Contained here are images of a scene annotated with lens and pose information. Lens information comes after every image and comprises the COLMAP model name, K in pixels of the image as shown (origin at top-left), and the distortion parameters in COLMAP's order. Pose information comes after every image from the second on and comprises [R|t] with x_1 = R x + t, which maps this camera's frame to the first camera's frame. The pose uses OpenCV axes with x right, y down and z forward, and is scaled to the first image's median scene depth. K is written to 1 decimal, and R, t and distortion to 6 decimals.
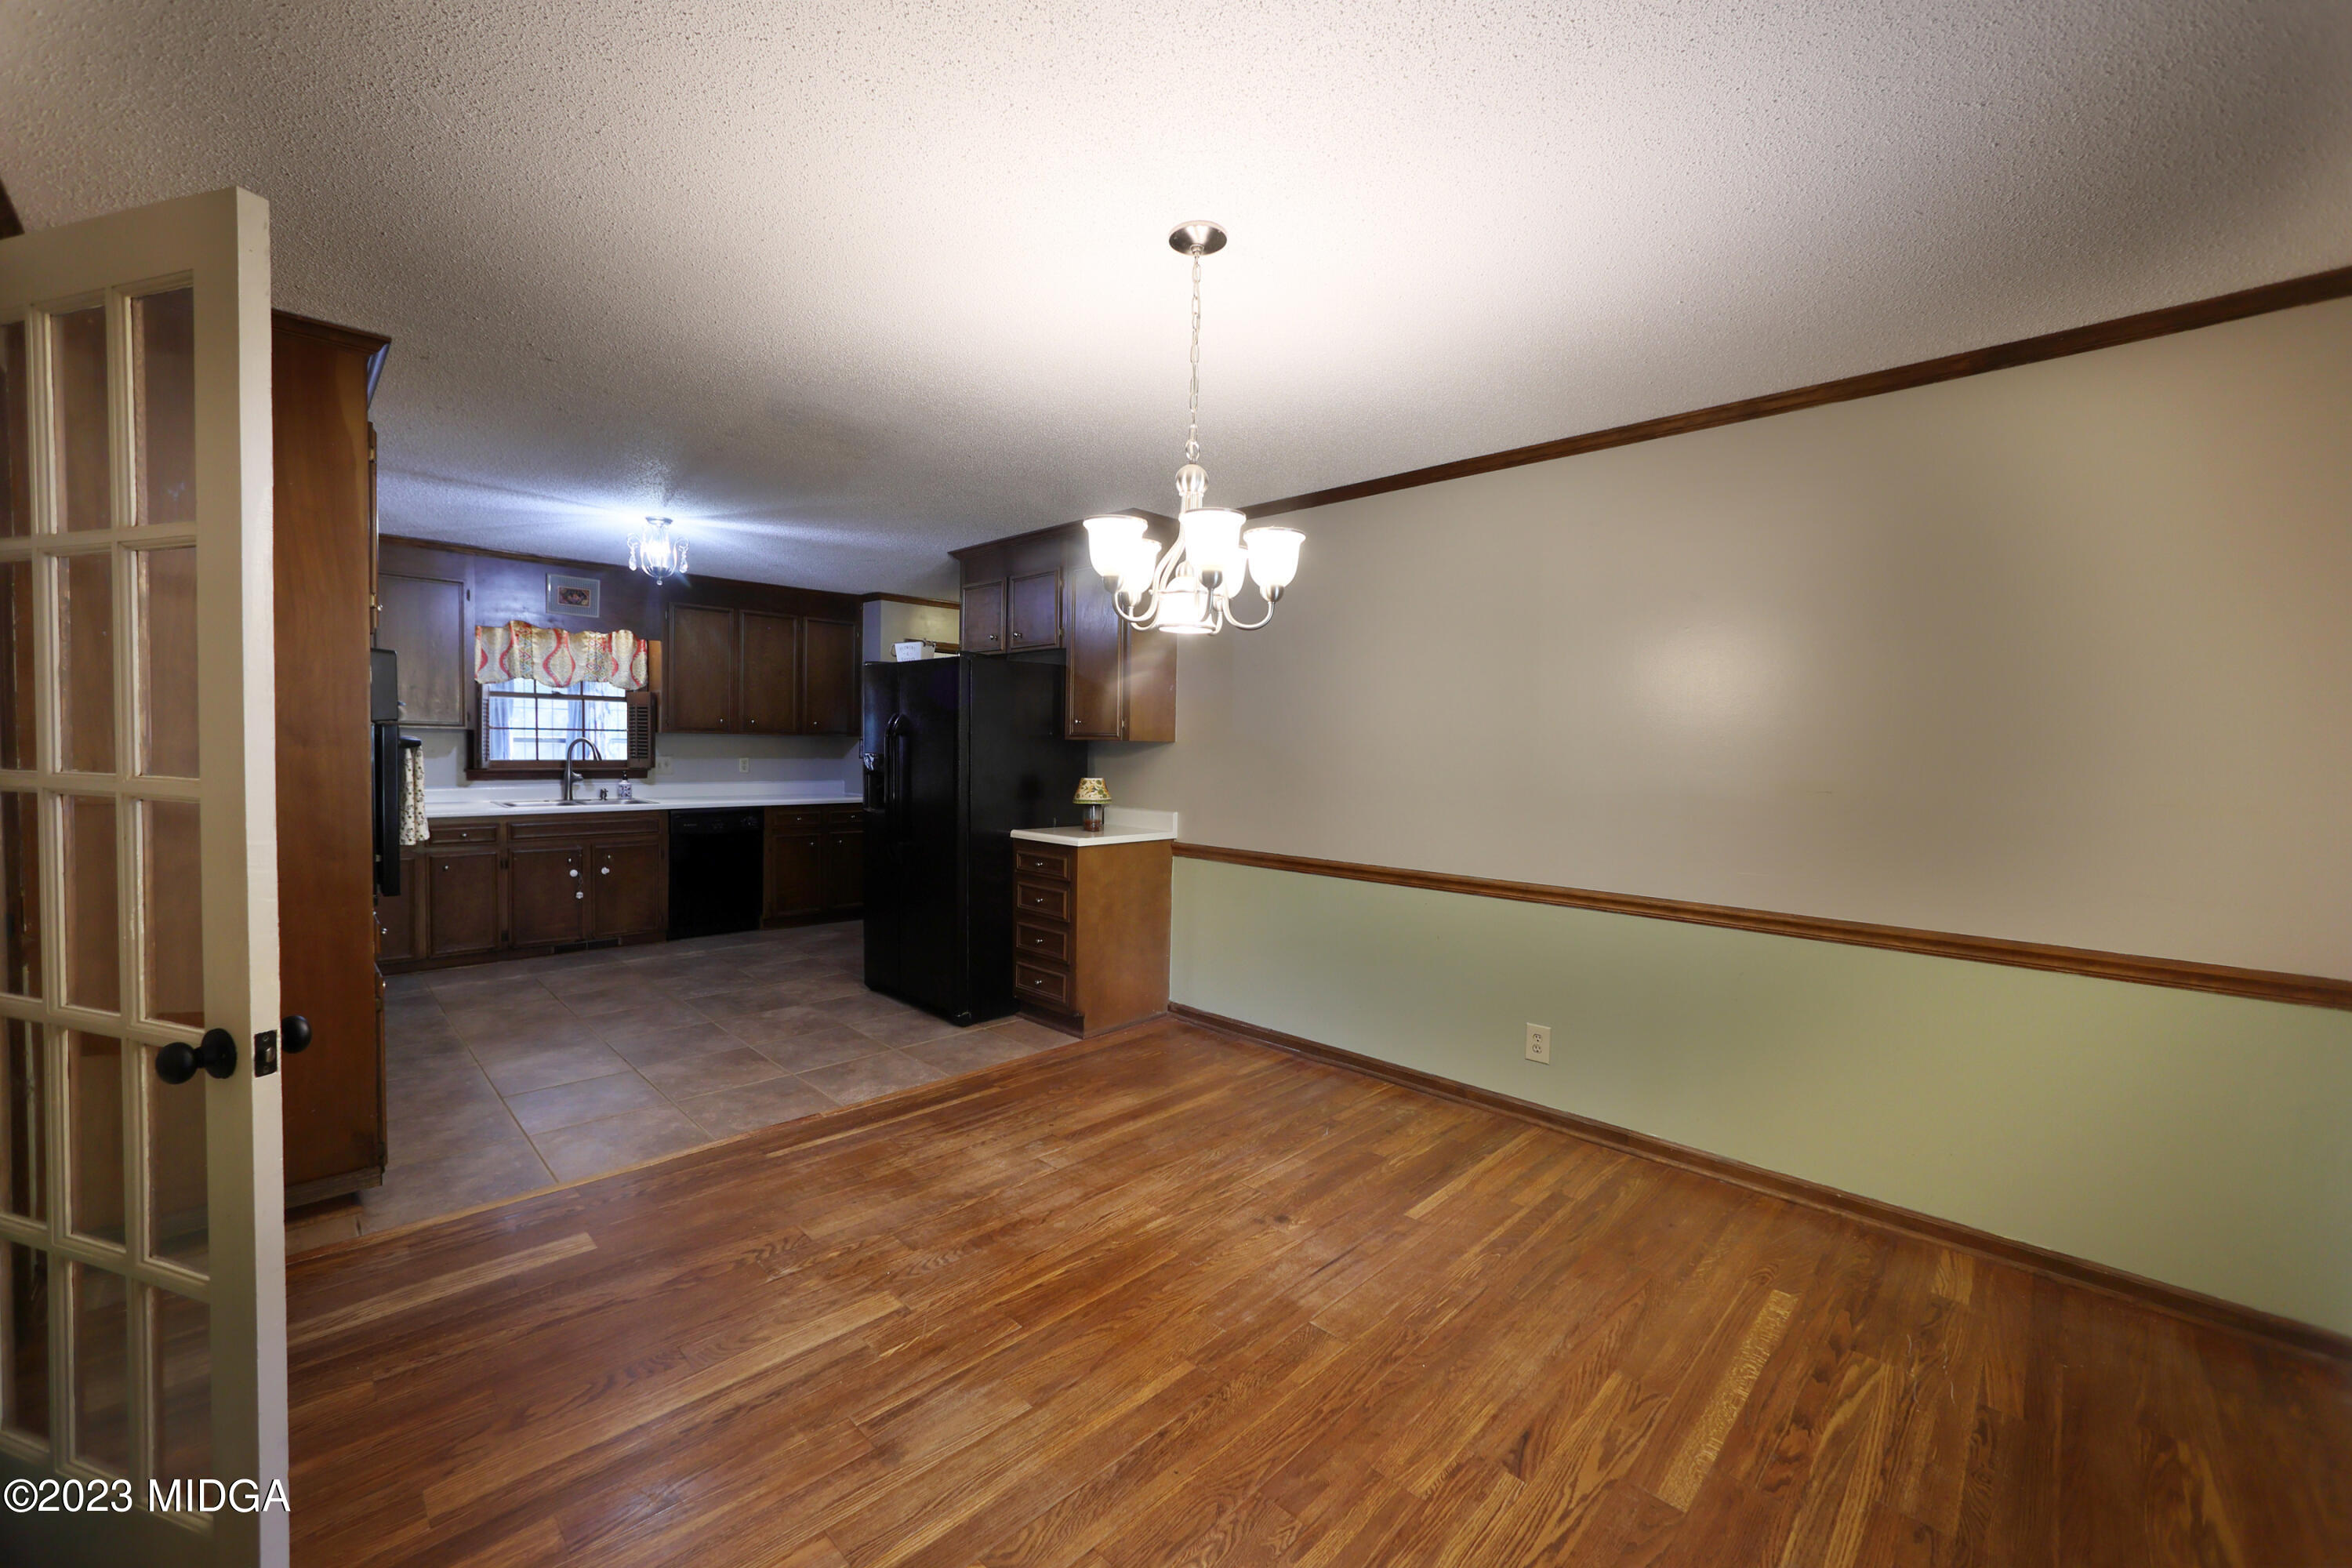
lens RADIAL K [[925.0, 0, 1135.8], [0, 925.0, 847.8], [0, 0, 1]] dist [-0.052922, 0.027642]
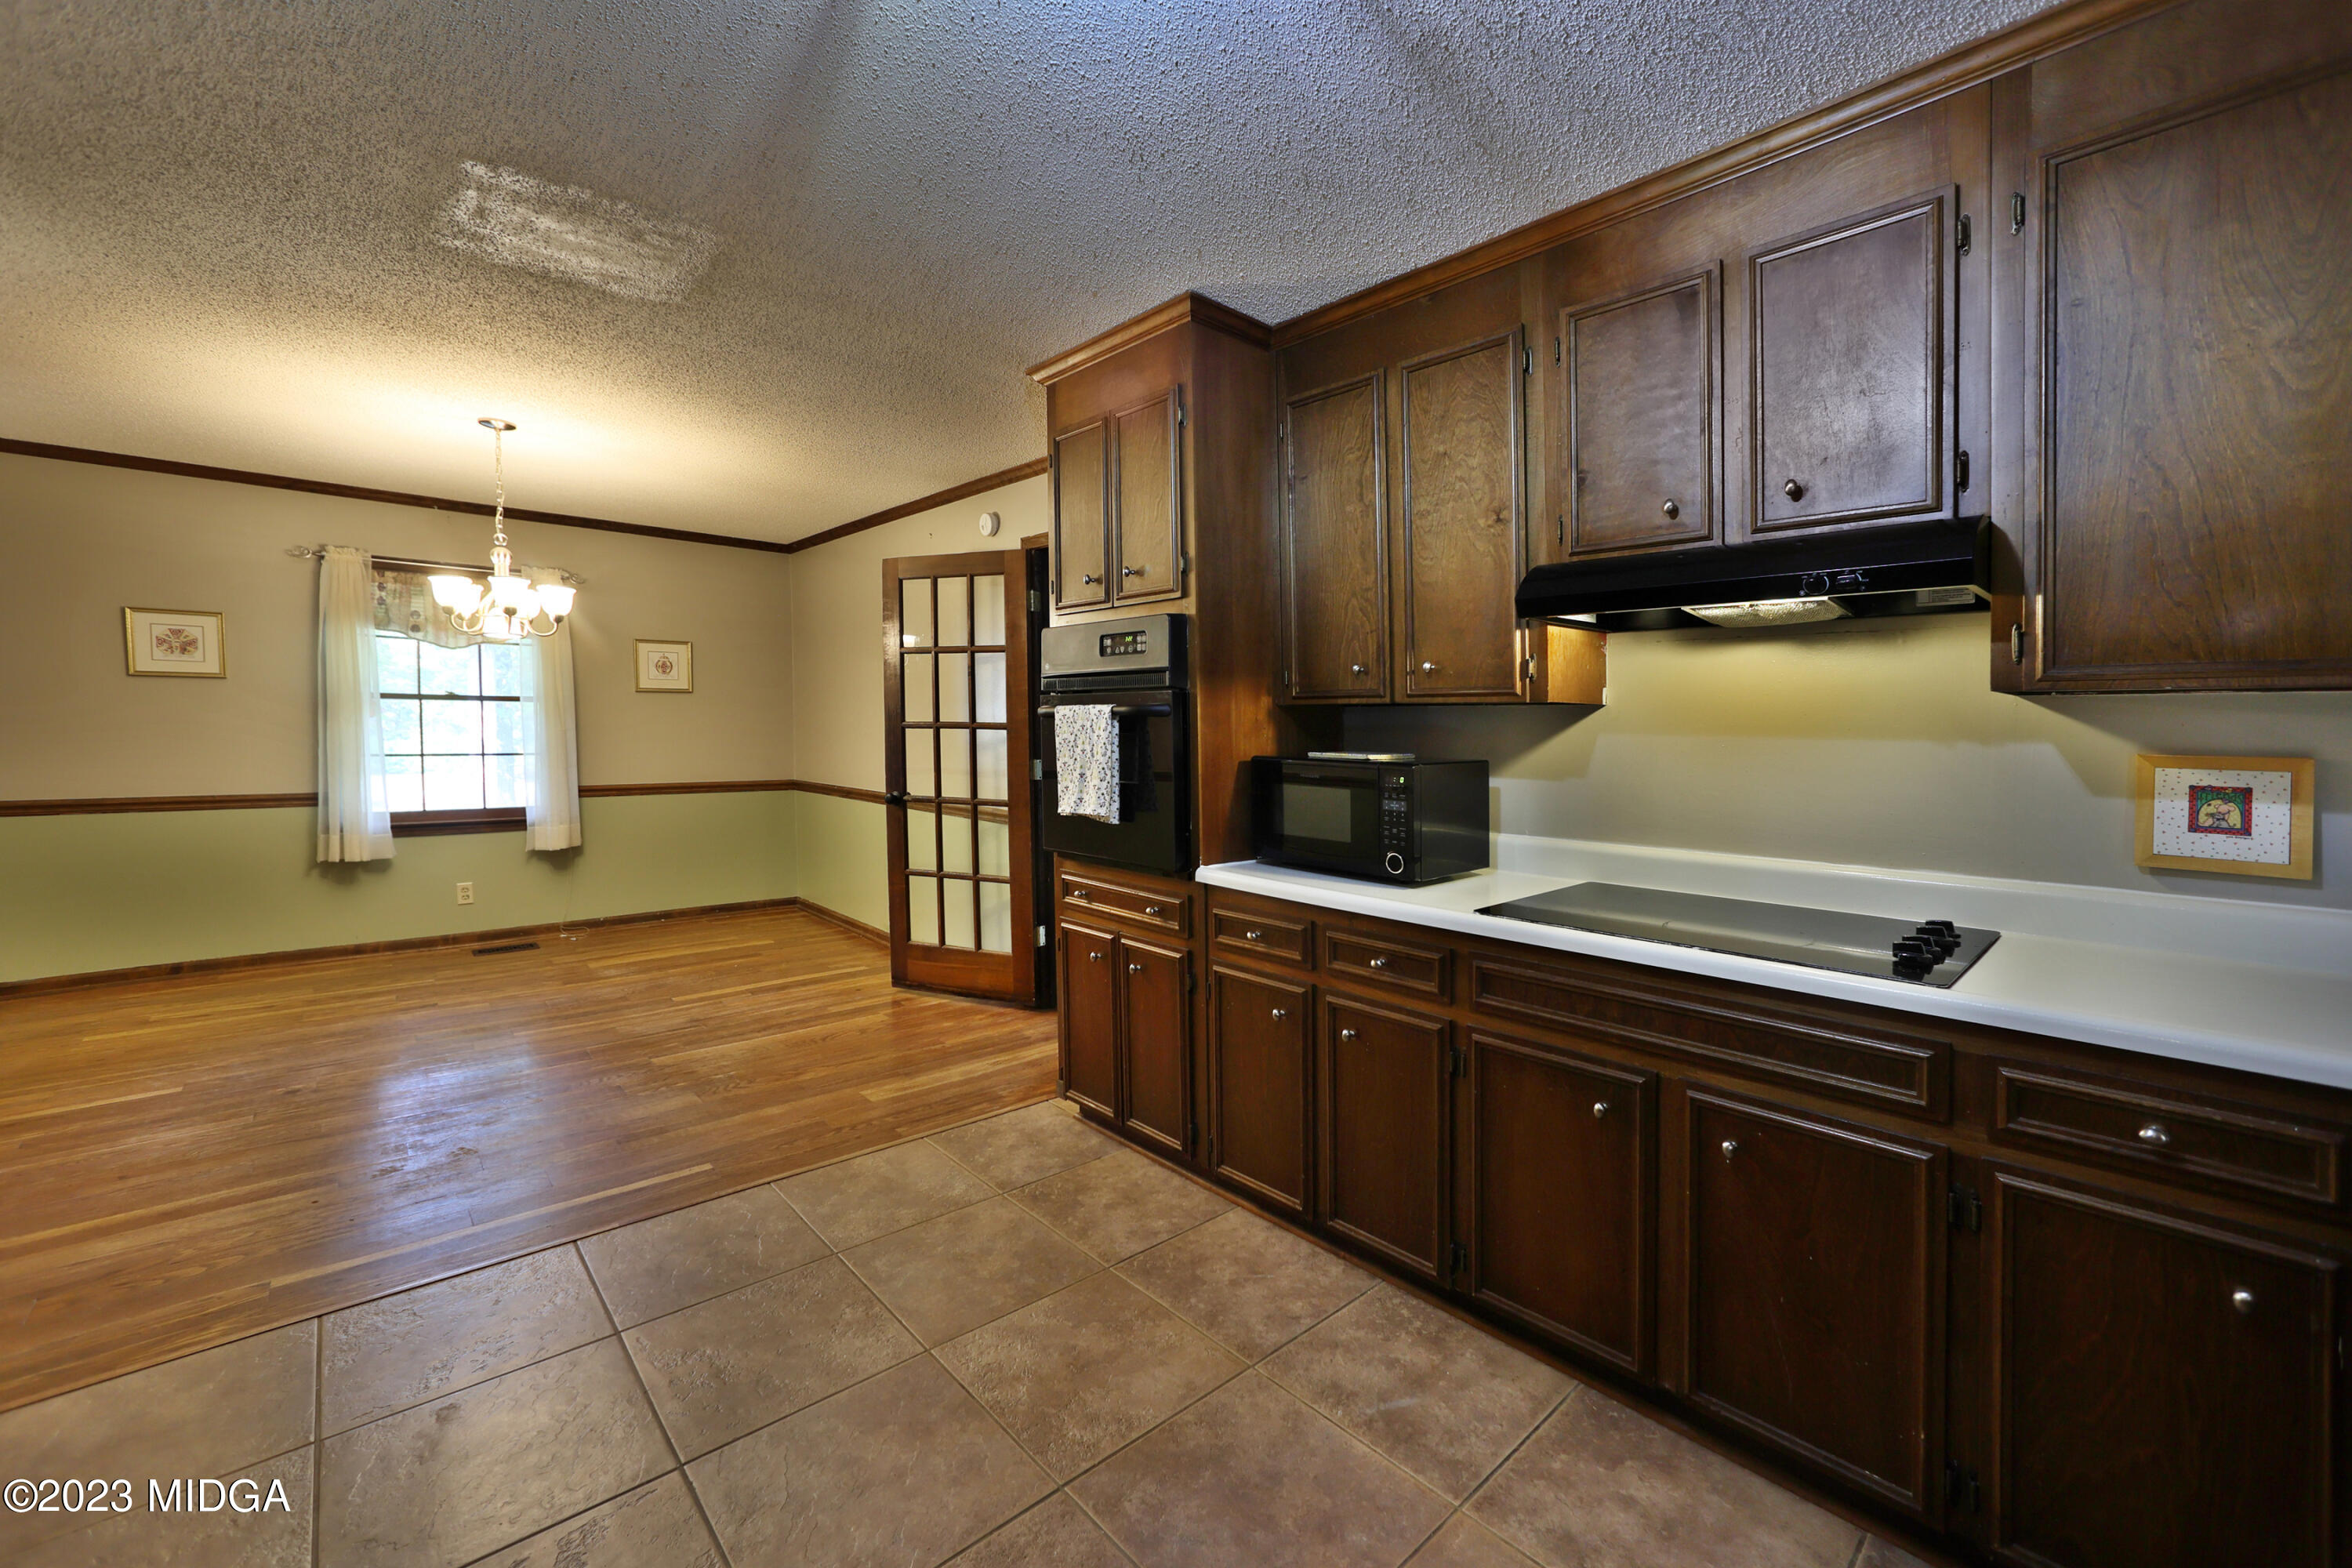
lens RADIAL K [[967.8, 0, 1180.0], [0, 967.8, 755.9], [0, 0, 1]] dist [-0.042605, 0.014383]
pose [[-0.999082, -0.034940, 0.024788, -0.761493], [-0.031128, 0.989619, 0.140308, -0.174889], [-0.029433, 0.139407, -0.989798, 1.619184]]
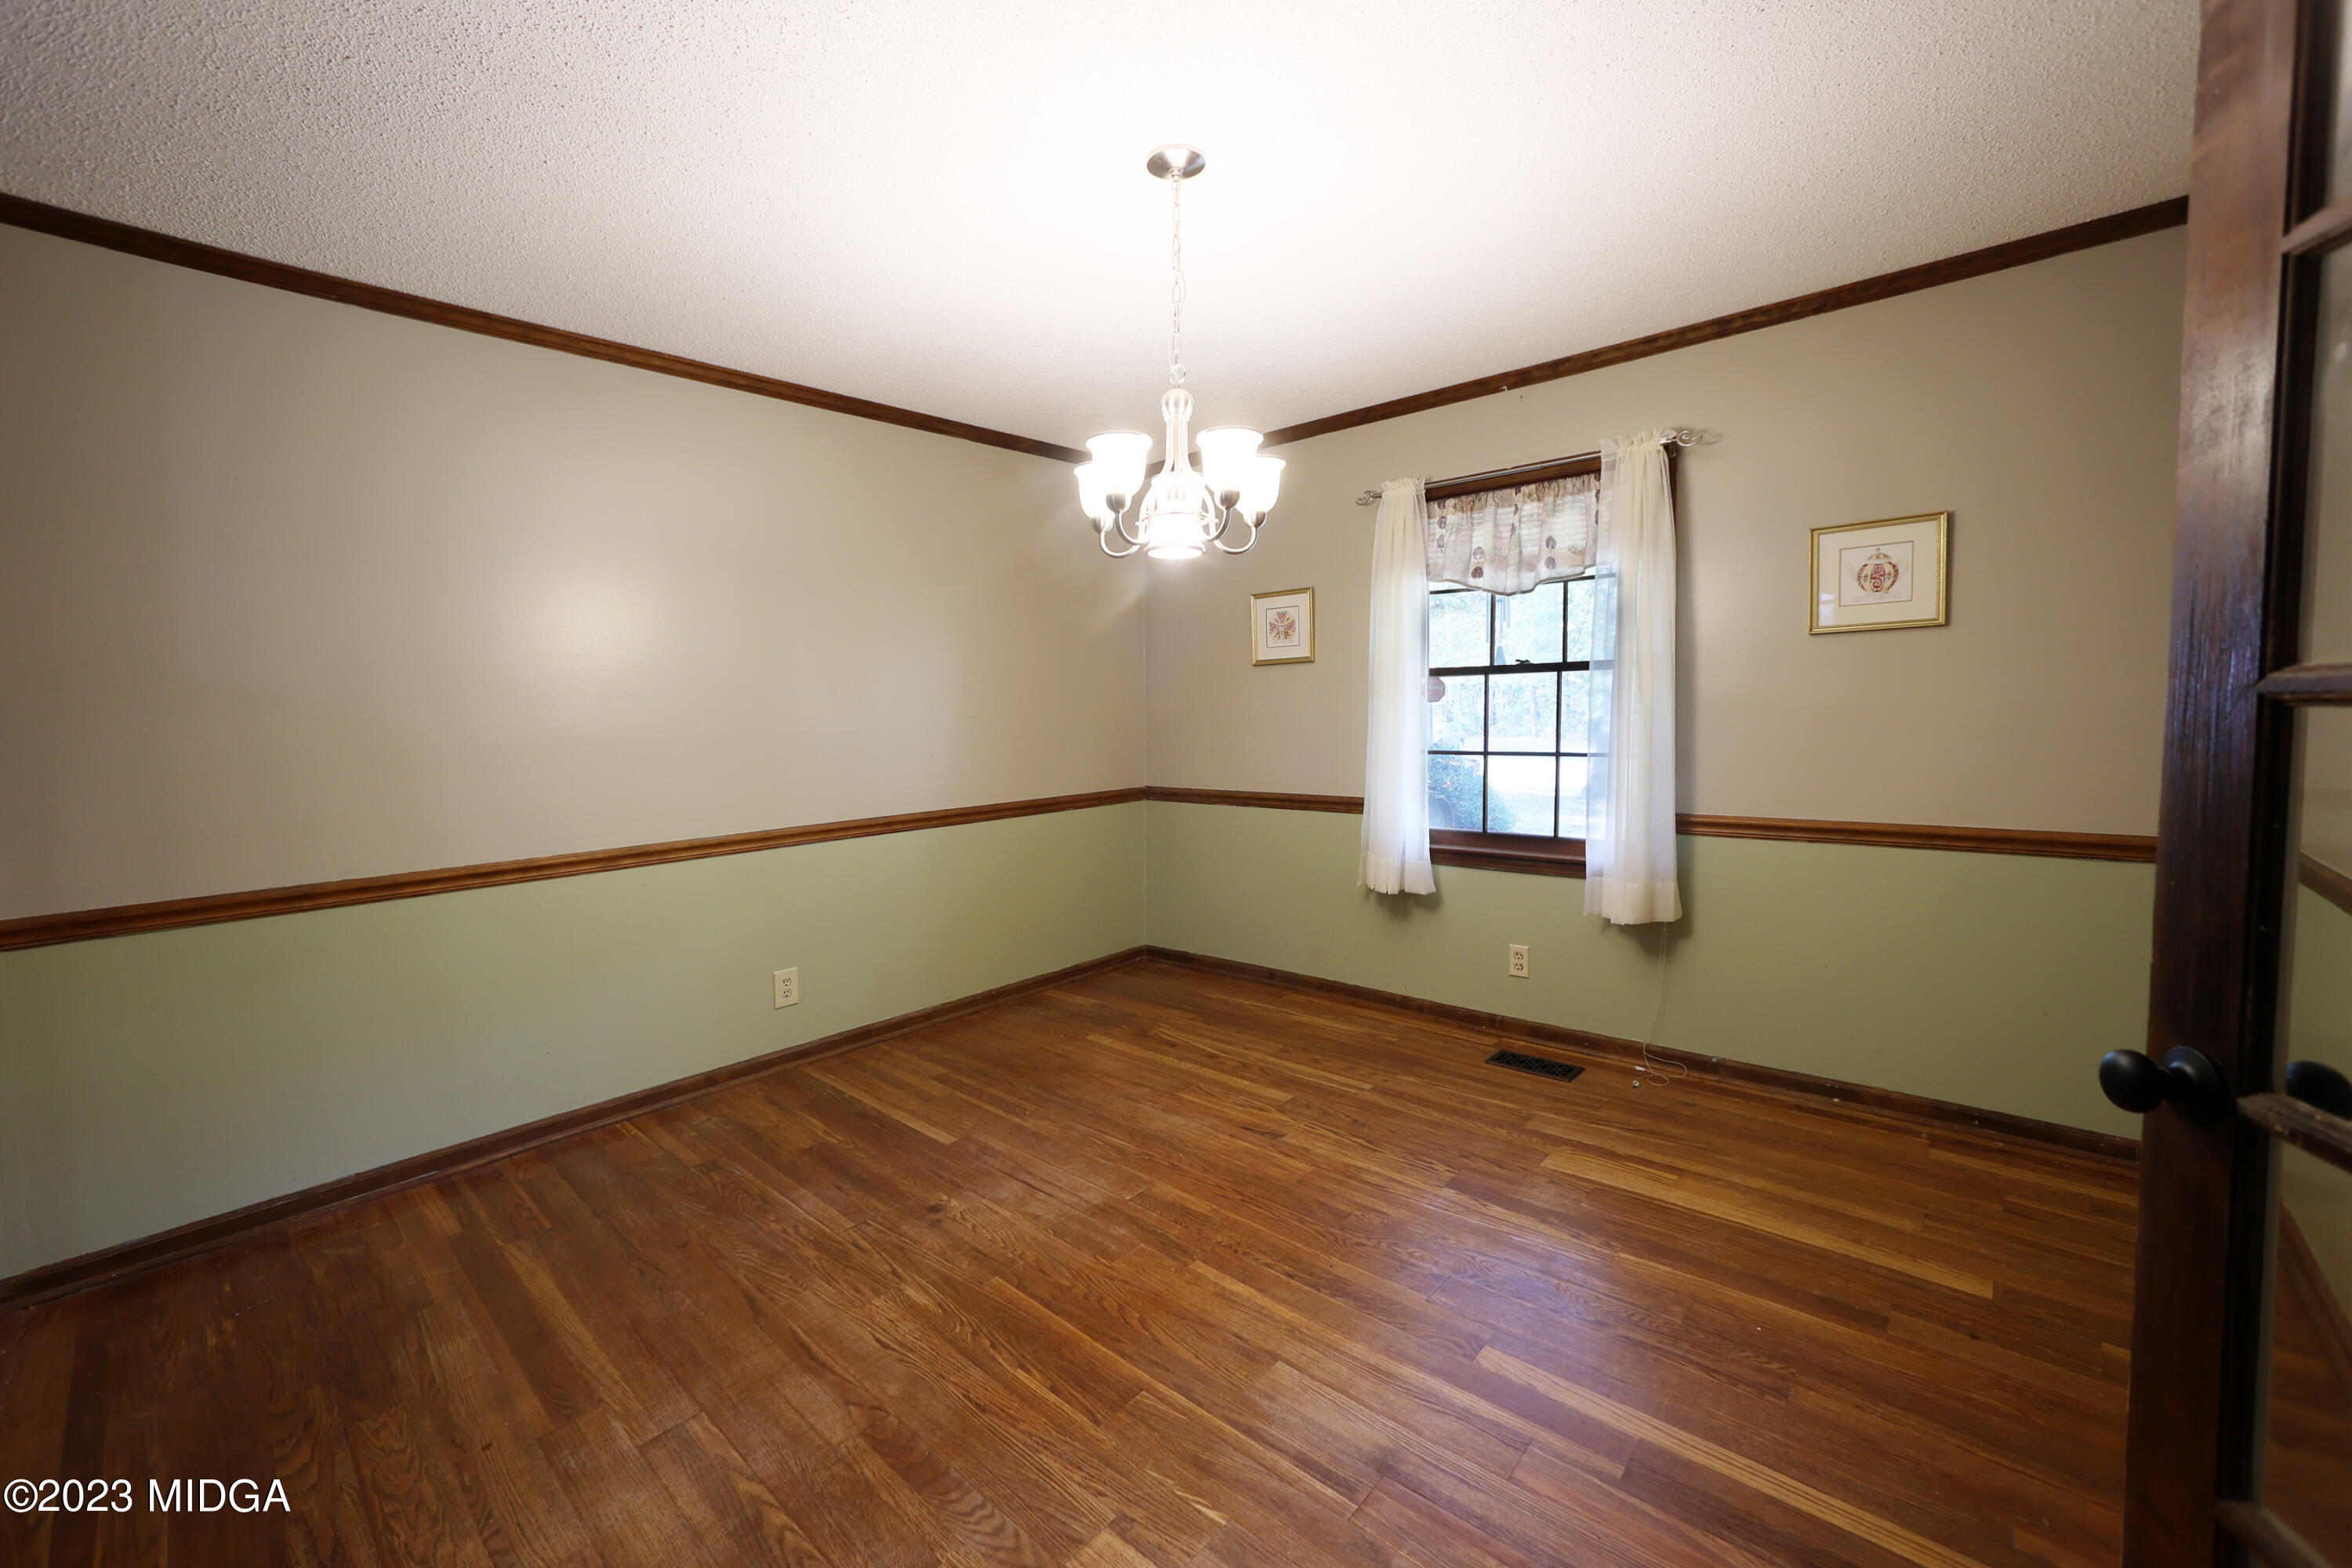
lens RADIAL K [[945.5, 0, 1158.6], [0, 945.5, 780.1], [0, 0, 1]] dist [-0.056126, 0.025595]
pose [[-0.064087, -0.091954, 0.993699, -0.545744], [0.133486, 0.986008, 0.099851, -0.051544], [-0.988976, 0.139044, -0.050915, 0.588204]]
